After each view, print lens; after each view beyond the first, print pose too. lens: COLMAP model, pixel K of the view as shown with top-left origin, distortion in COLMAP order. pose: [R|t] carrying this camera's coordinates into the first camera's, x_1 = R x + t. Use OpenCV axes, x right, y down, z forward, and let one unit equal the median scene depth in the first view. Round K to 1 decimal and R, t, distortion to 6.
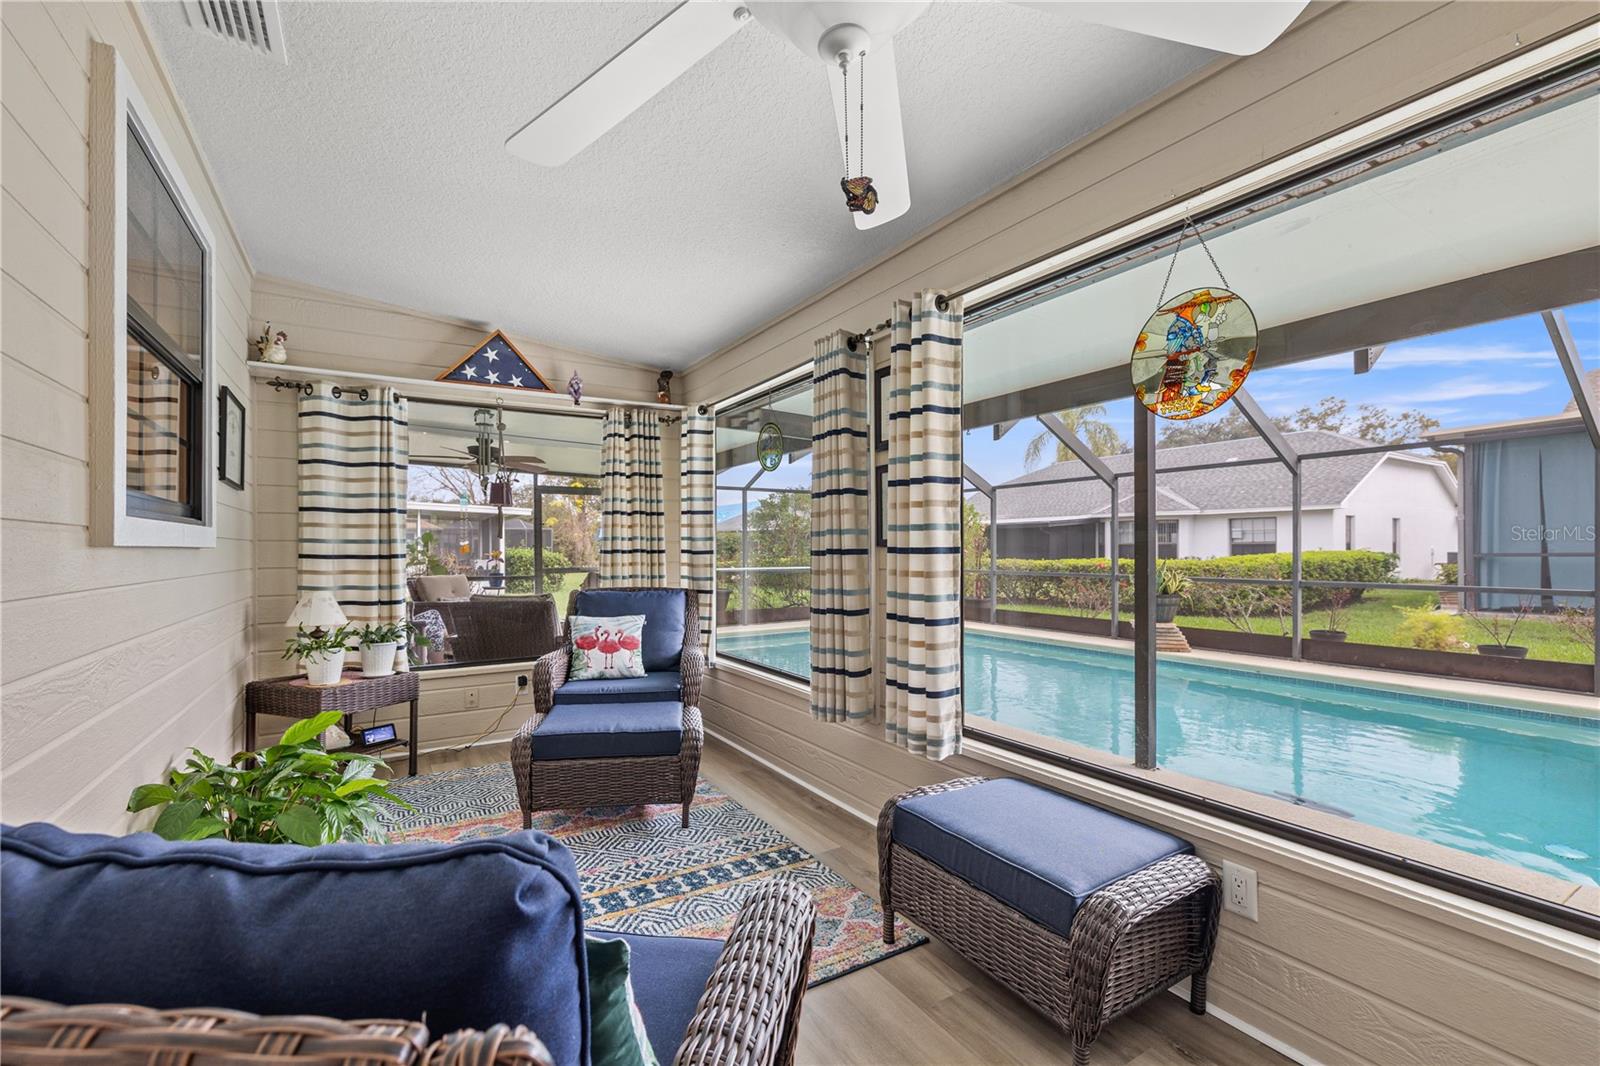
lens RADIAL K [[669.1, 0, 790.4], [0, 669.1, 536.6], [0, 0, 1]] dist [0.001296, 0.000088]
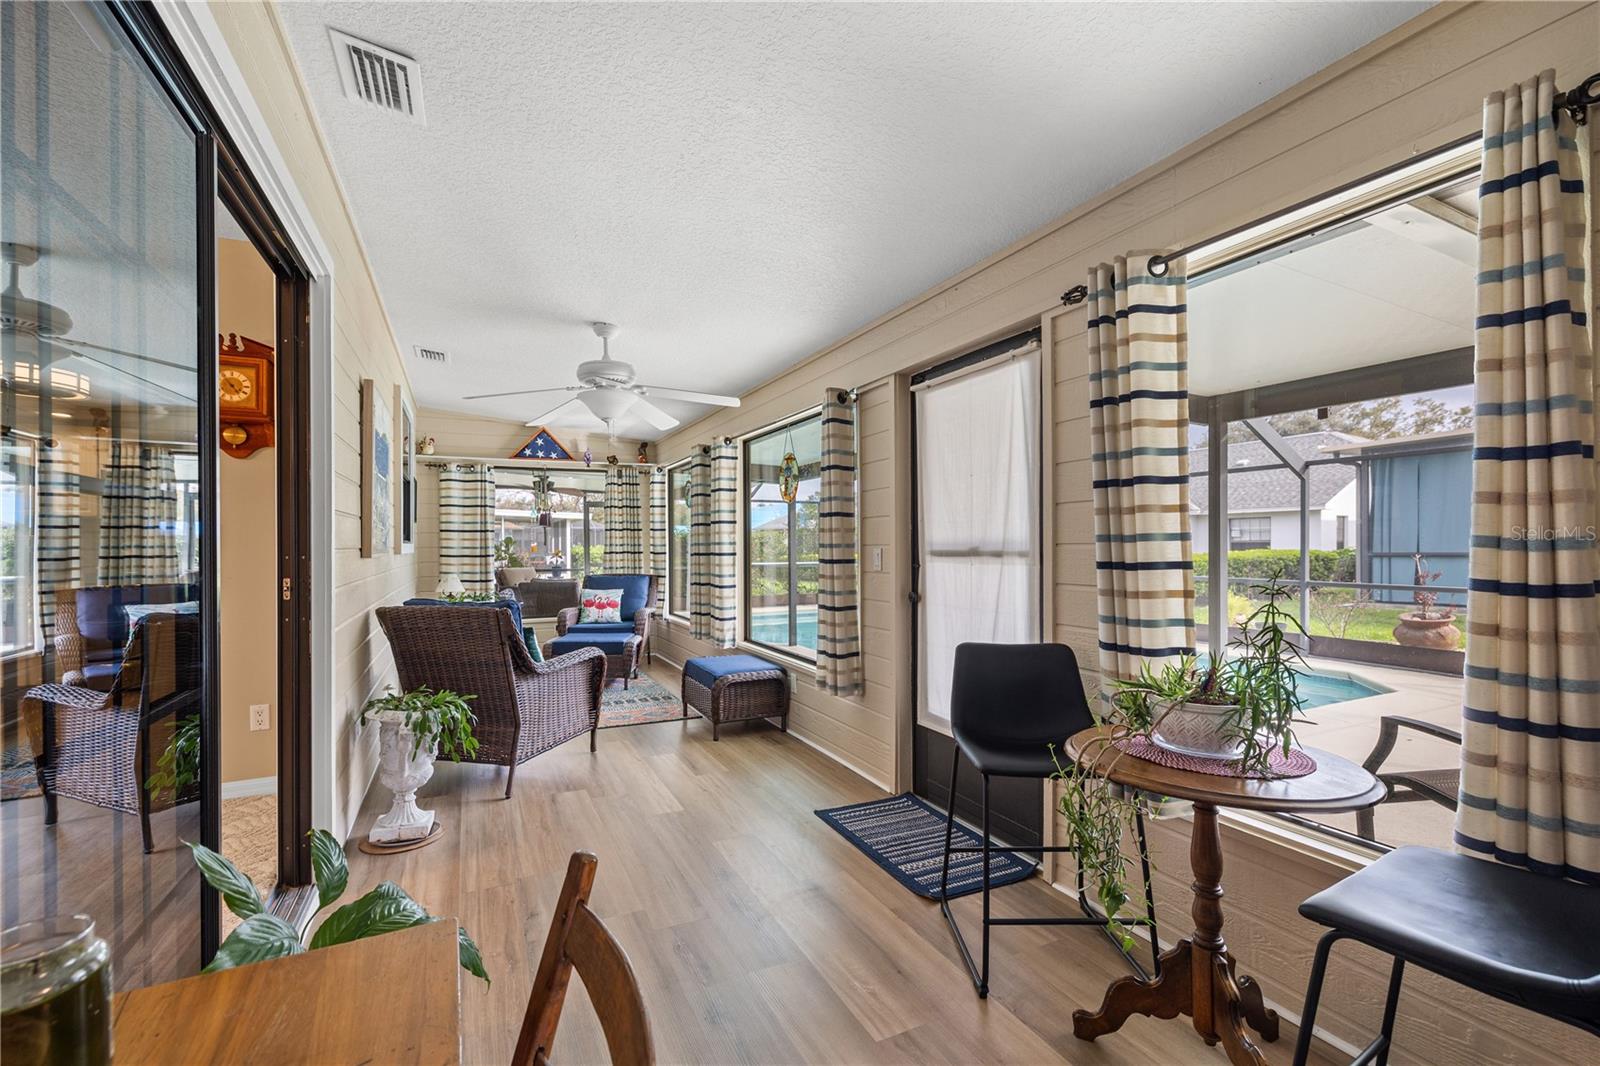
lens RADIAL K [[669.1, 0, 790.4], [0, 669.1, 536.6], [0, 0, 1]] dist [0.001296, 0.000088]
pose [[0.994727, -0.001835, -0.102543, 0.416064], [0.002352, 0.999985, 0.004924, -0.030024], [0.102532, -0.005139, 0.994716, -0.732245]]
